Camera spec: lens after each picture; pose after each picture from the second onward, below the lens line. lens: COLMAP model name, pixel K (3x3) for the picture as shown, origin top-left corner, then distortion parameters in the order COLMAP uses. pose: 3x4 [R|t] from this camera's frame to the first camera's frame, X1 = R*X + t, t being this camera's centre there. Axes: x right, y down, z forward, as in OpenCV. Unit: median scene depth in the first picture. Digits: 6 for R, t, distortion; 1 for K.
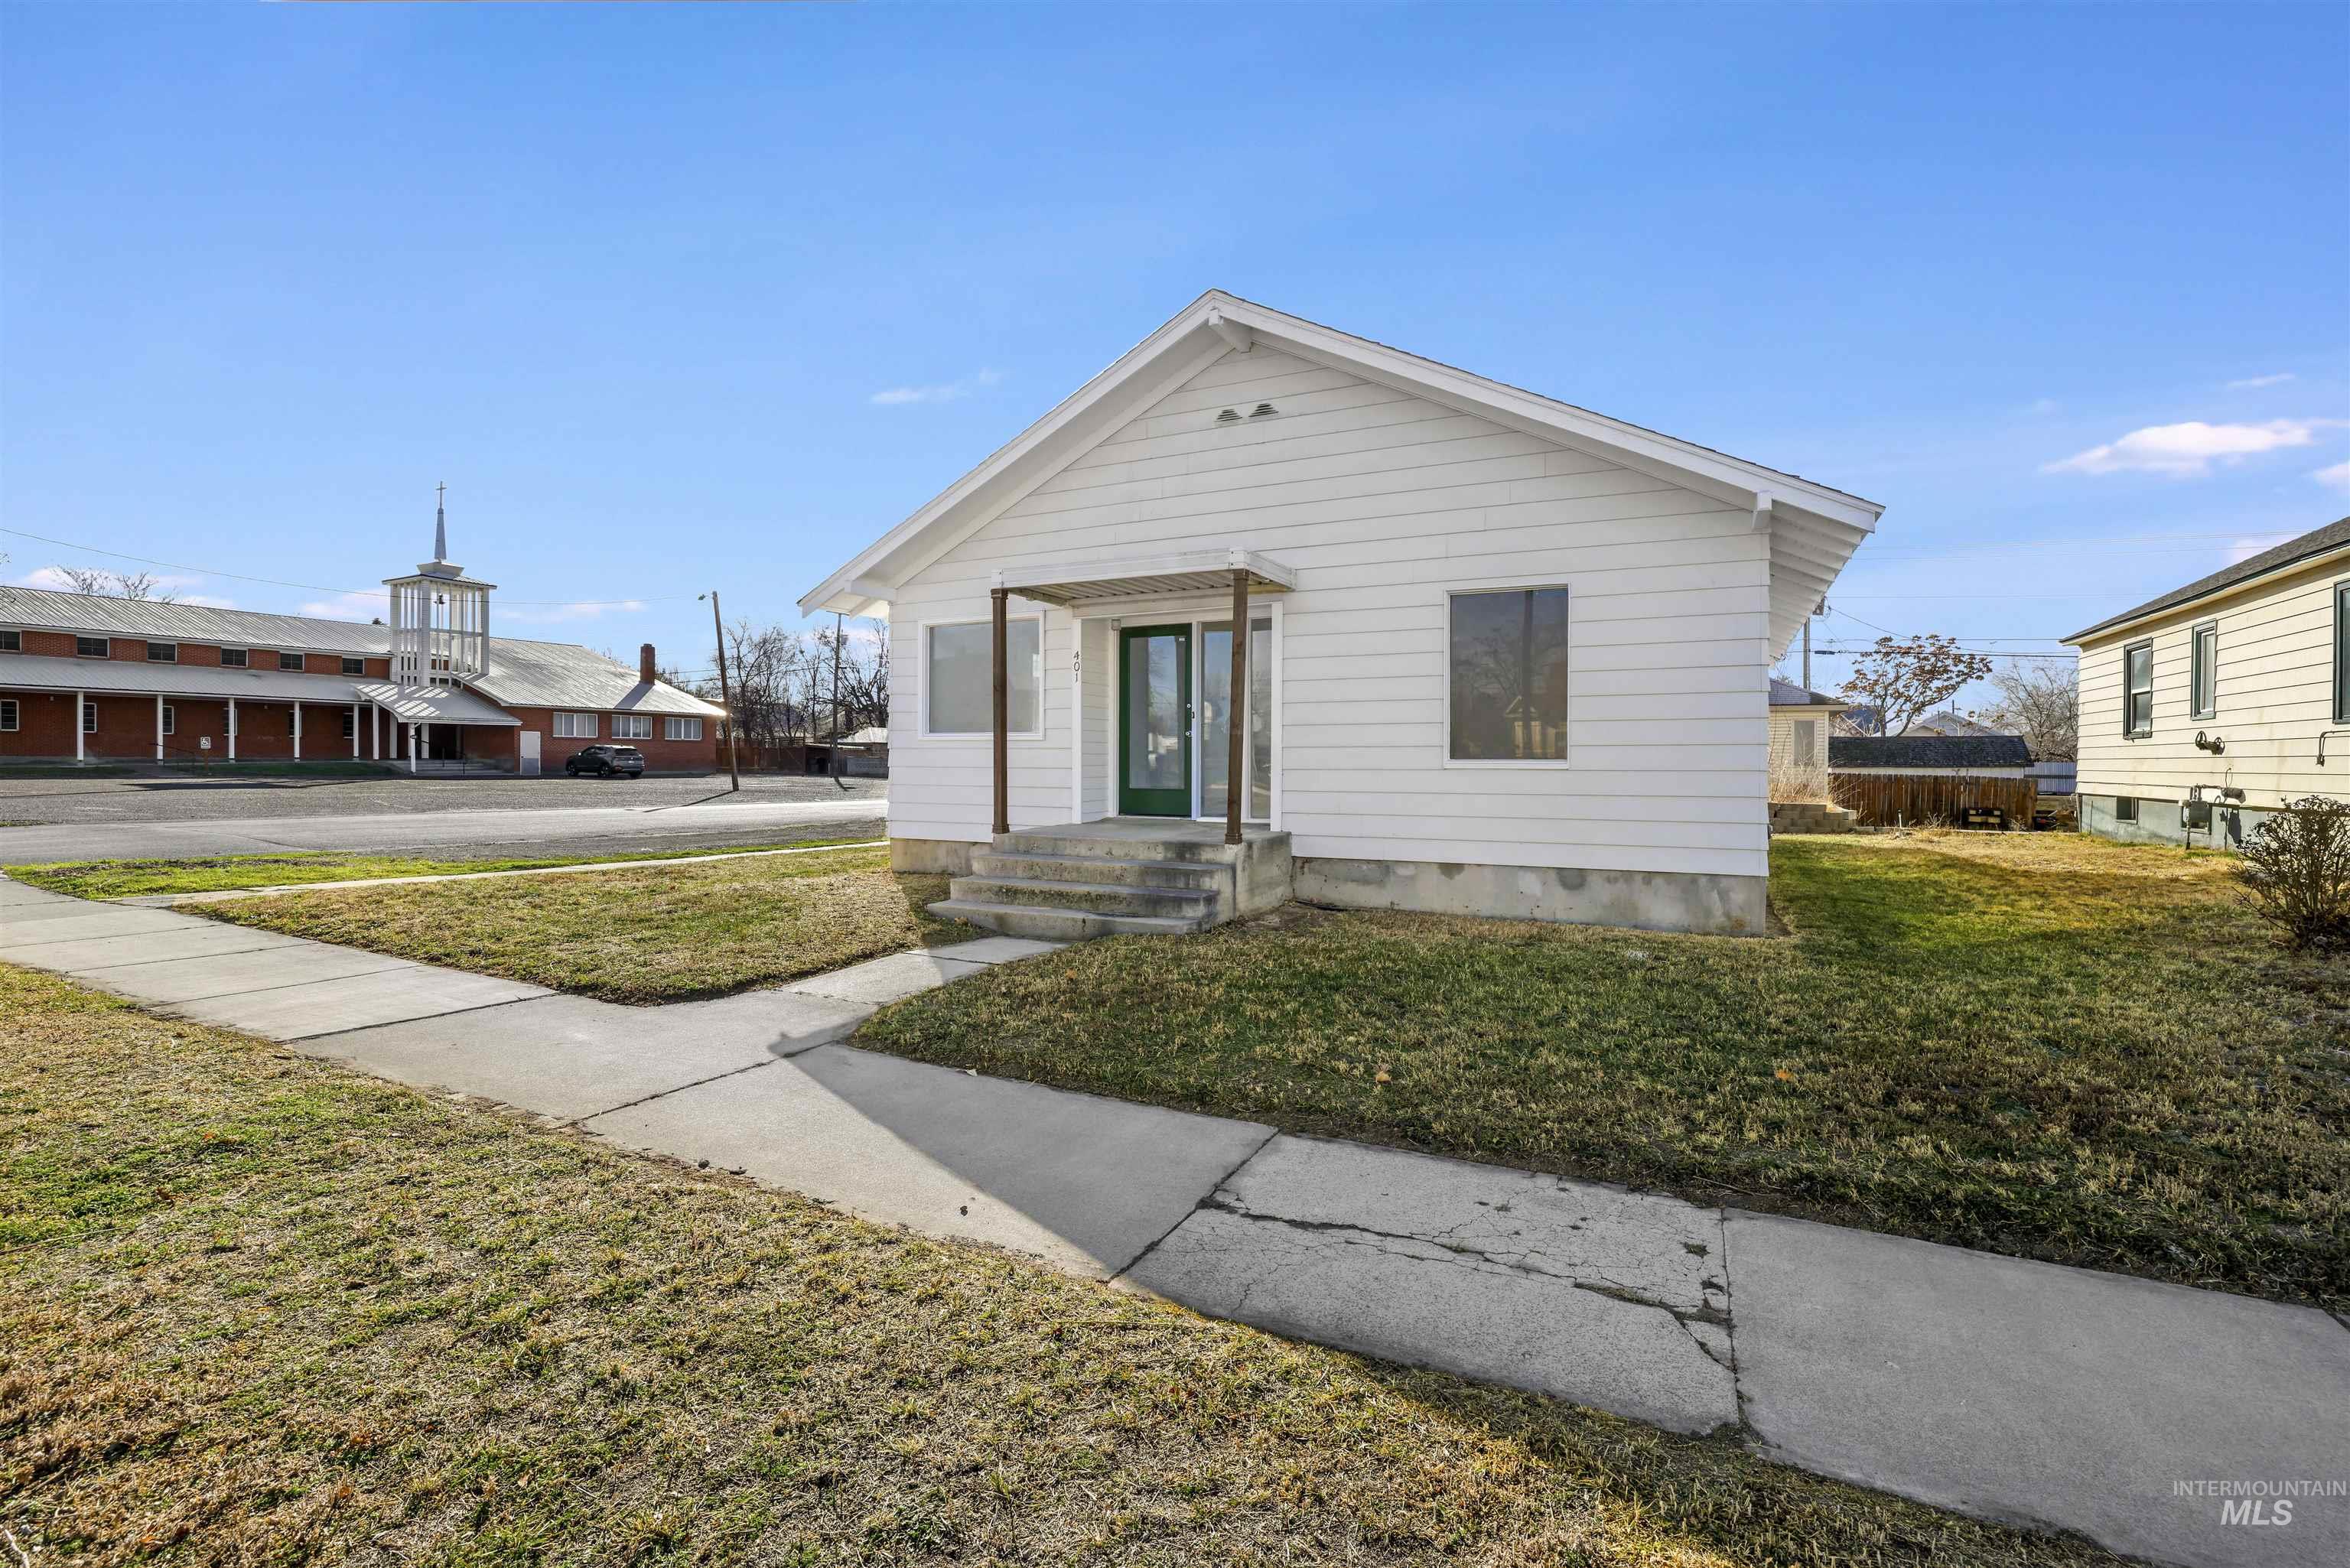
lens RADIAL K [[1015.3, 0, 1163.9], [0, 1015.3, 769.9], [0, 0, 1]] dist [-0.047794, 0.018354]
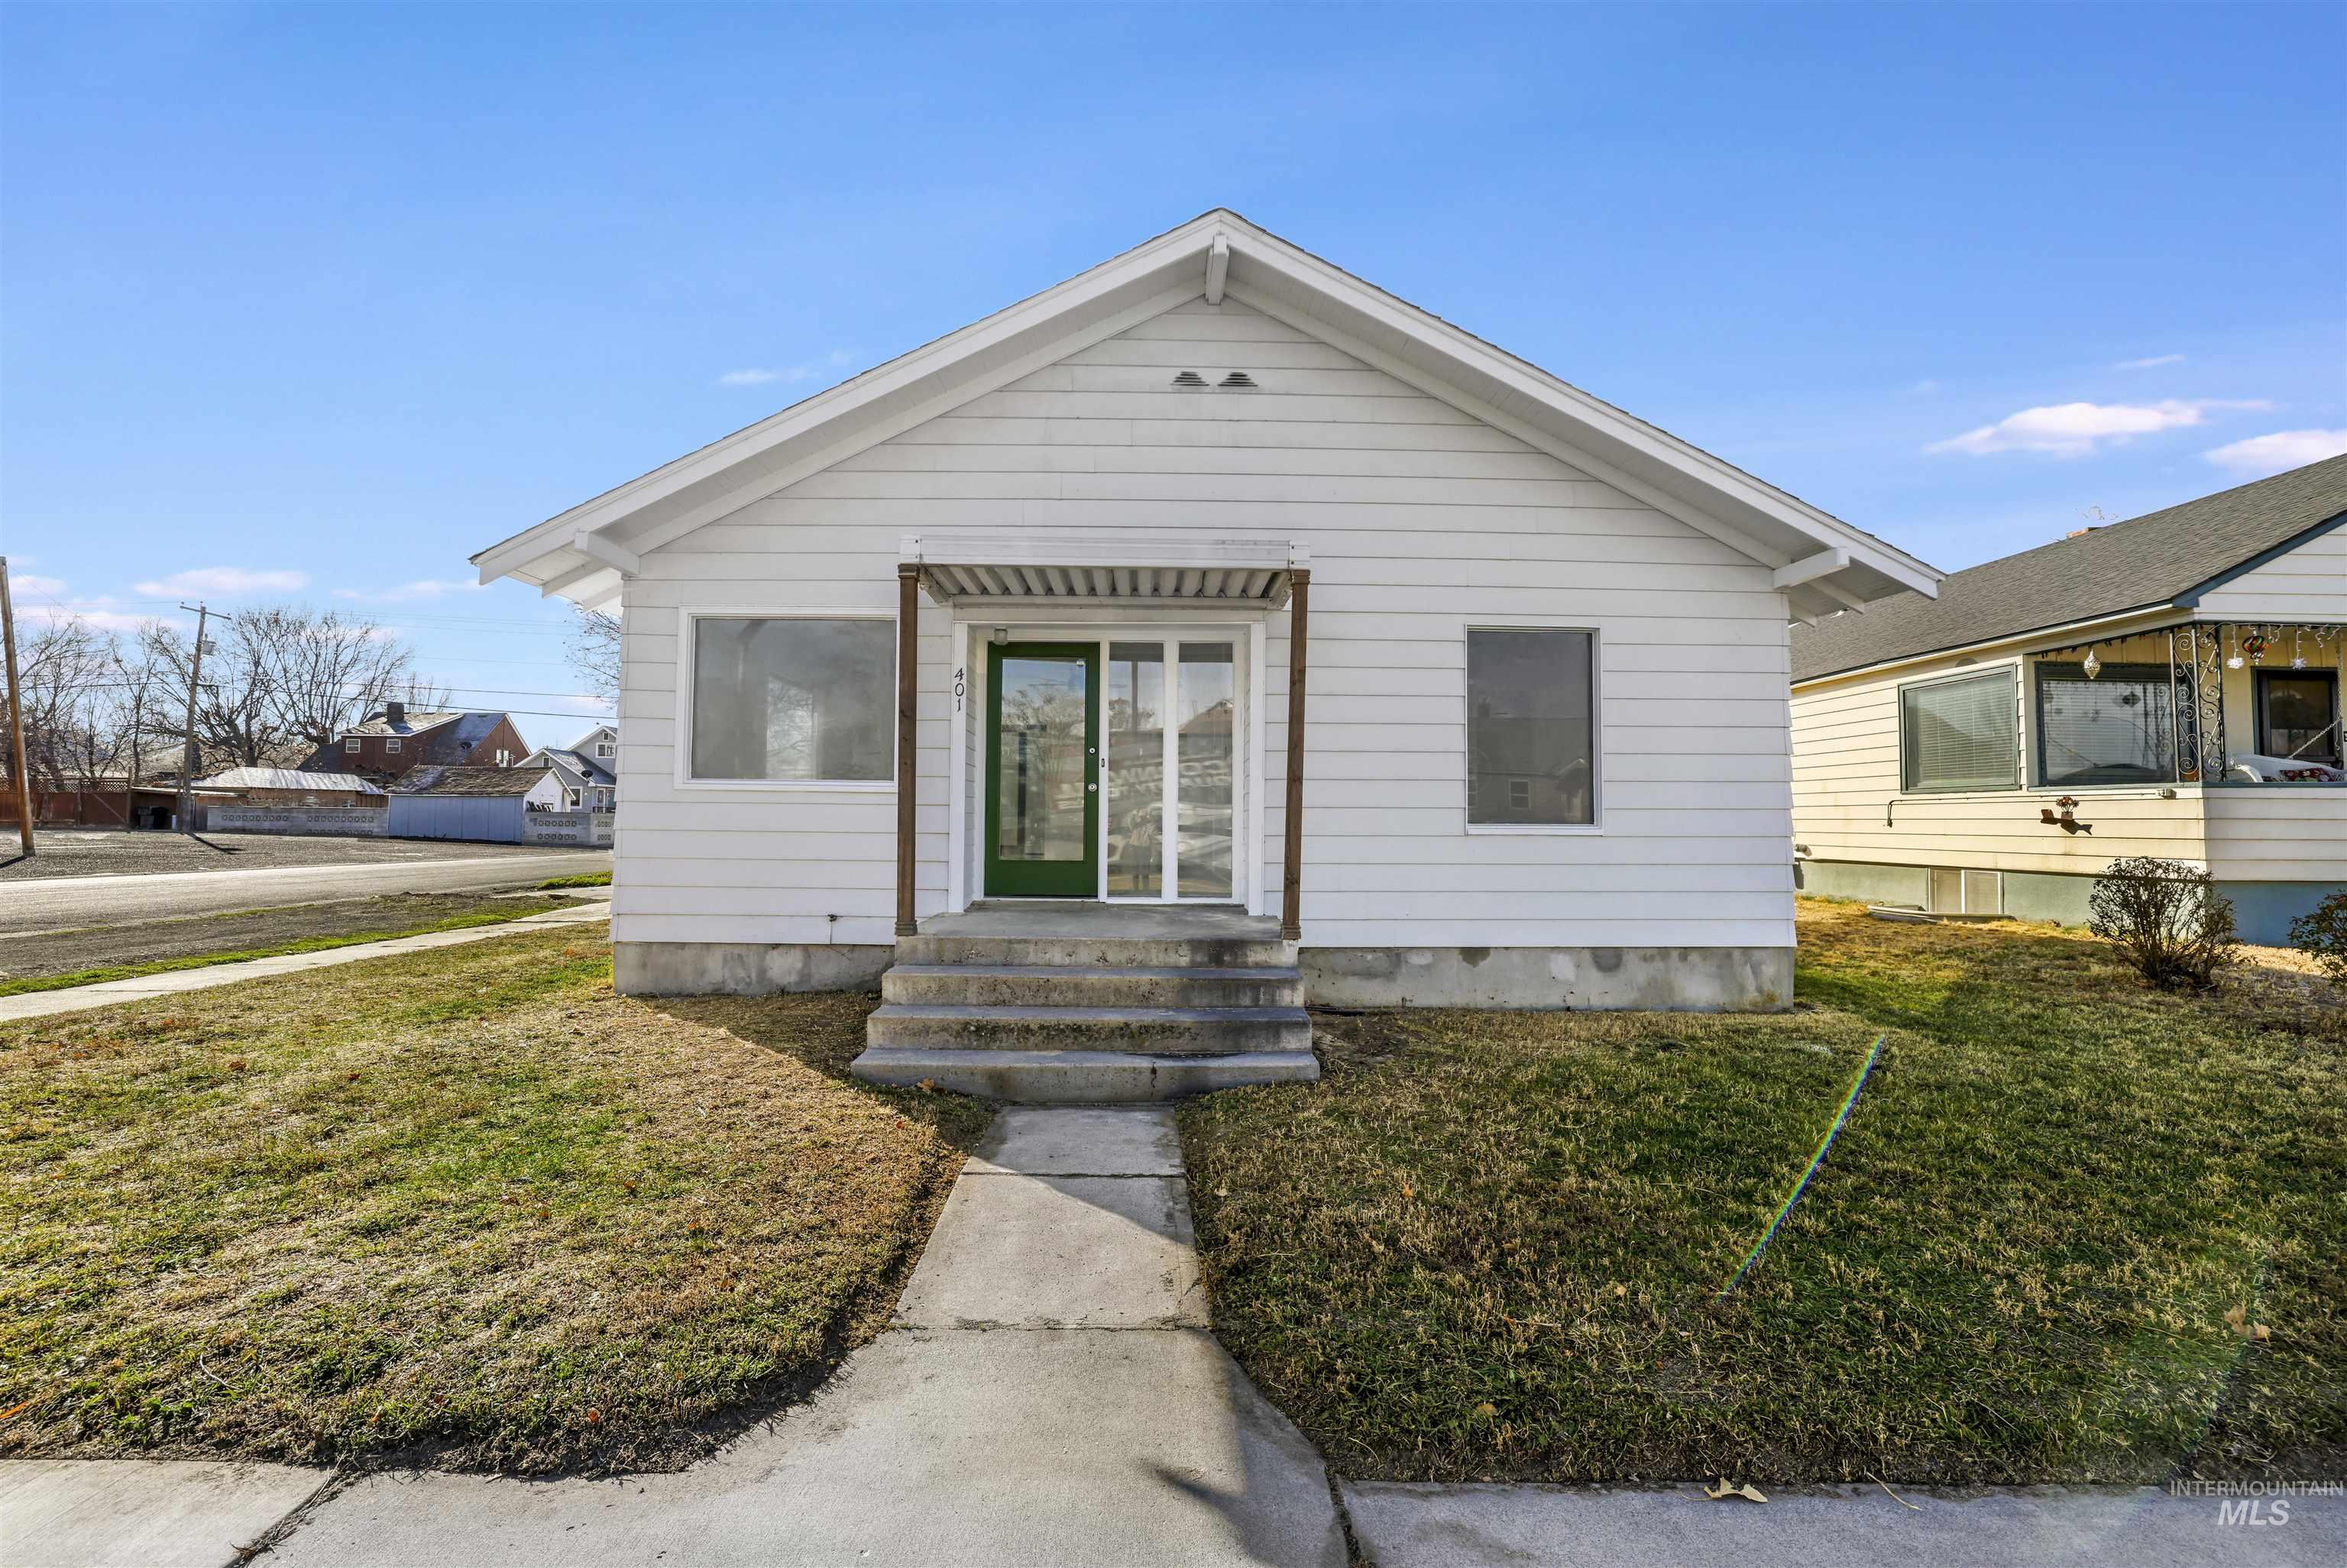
lens RADIAL K [[1035.7, 0, 1156.9], [0, 1035.7, 769.8], [0, 0, 1]] dist [-0.047581, 0.019584]
pose [[0.891011, 0.025345, 0.453274, -0.336497], [-0.001240, 0.998572, -0.053399, -0.008788], [-0.453980, 0.047017, 0.889770, 0.346101]]
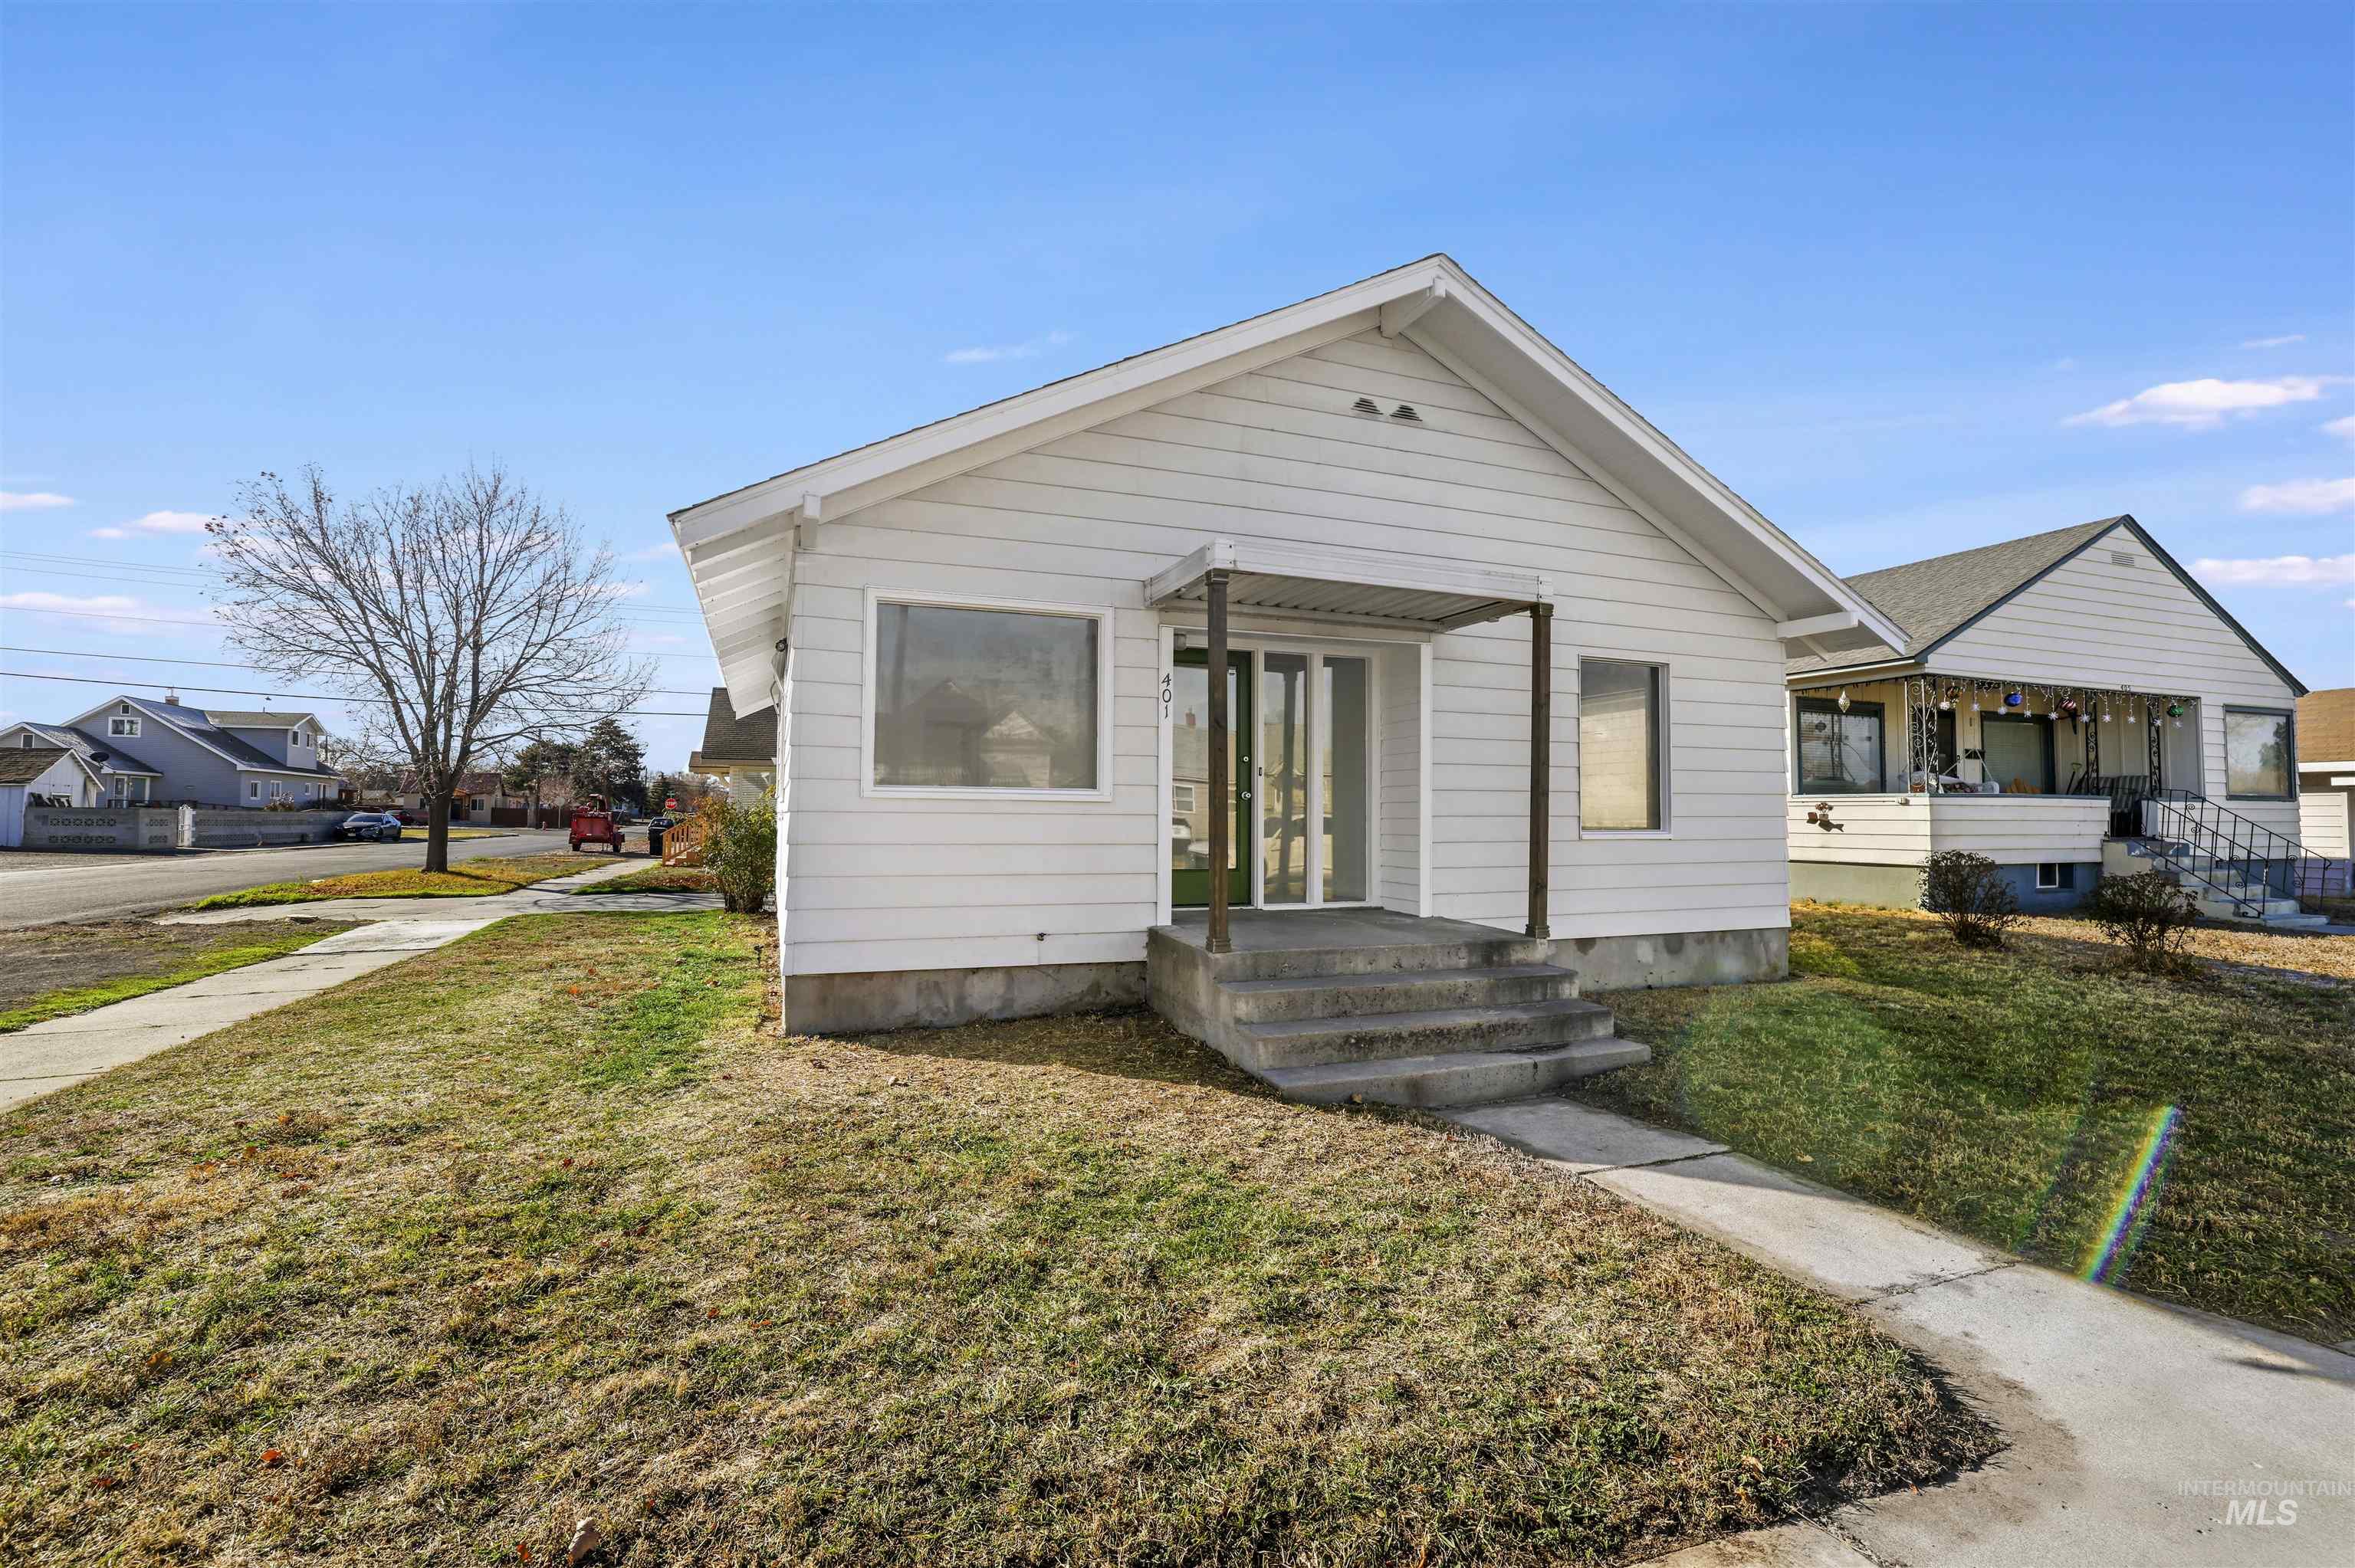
lens RADIAL K [[1039.3, 0, 1160.8], [0, 1039.3, 769.7], [0, 0, 1]] dist [-0.047581, 0.019584]
pose [[0.685334, 0.032864, 0.727487, -0.697457], [0.001855, 0.998899, -0.046873, -0.021897], [-0.728227, 0.033473, 0.684518, 0.608481]]
